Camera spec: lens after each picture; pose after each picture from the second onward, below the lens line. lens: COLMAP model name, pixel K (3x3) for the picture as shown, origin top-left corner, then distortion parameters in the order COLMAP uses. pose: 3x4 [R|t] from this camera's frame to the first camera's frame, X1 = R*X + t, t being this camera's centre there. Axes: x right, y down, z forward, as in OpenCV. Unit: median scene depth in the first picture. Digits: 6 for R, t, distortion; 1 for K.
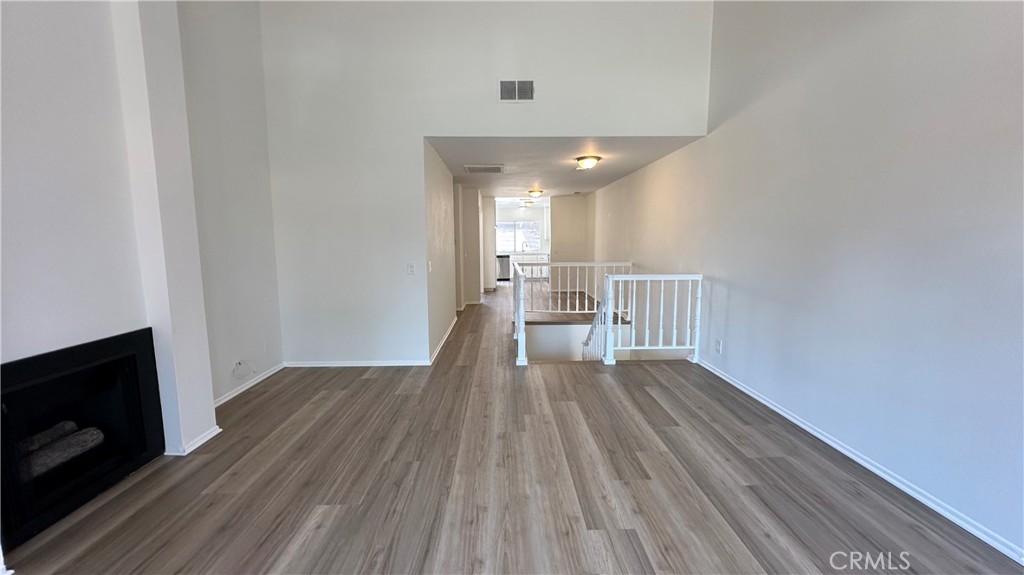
lens RADIAL K [[411.0, 0, 512.0], [0, 411.0, 287.5], [0, 0, 1]] dist [-0.001603, 0.000083]
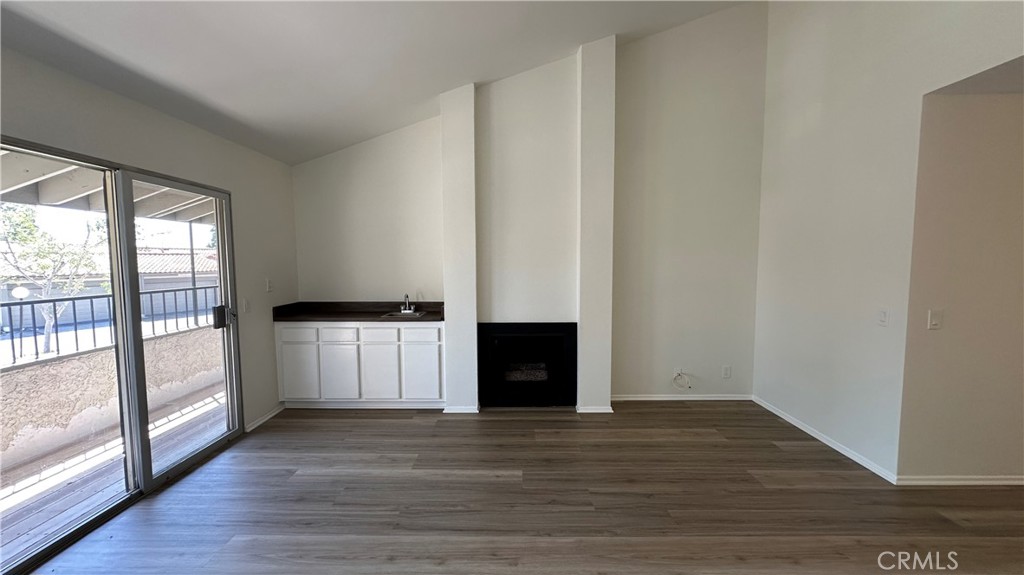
lens RADIAL K [[411.0, 0, 512.0], [0, 411.0, 287.5], [0, 0, 1]] dist [-0.001603, 0.000083]
pose [[-0.034998, 0.073553, -0.996677, 0.464597], [-0.112061, 0.990710, 0.077047, -0.087956], [0.993085, 0.114385, -0.026430, 0.539797]]
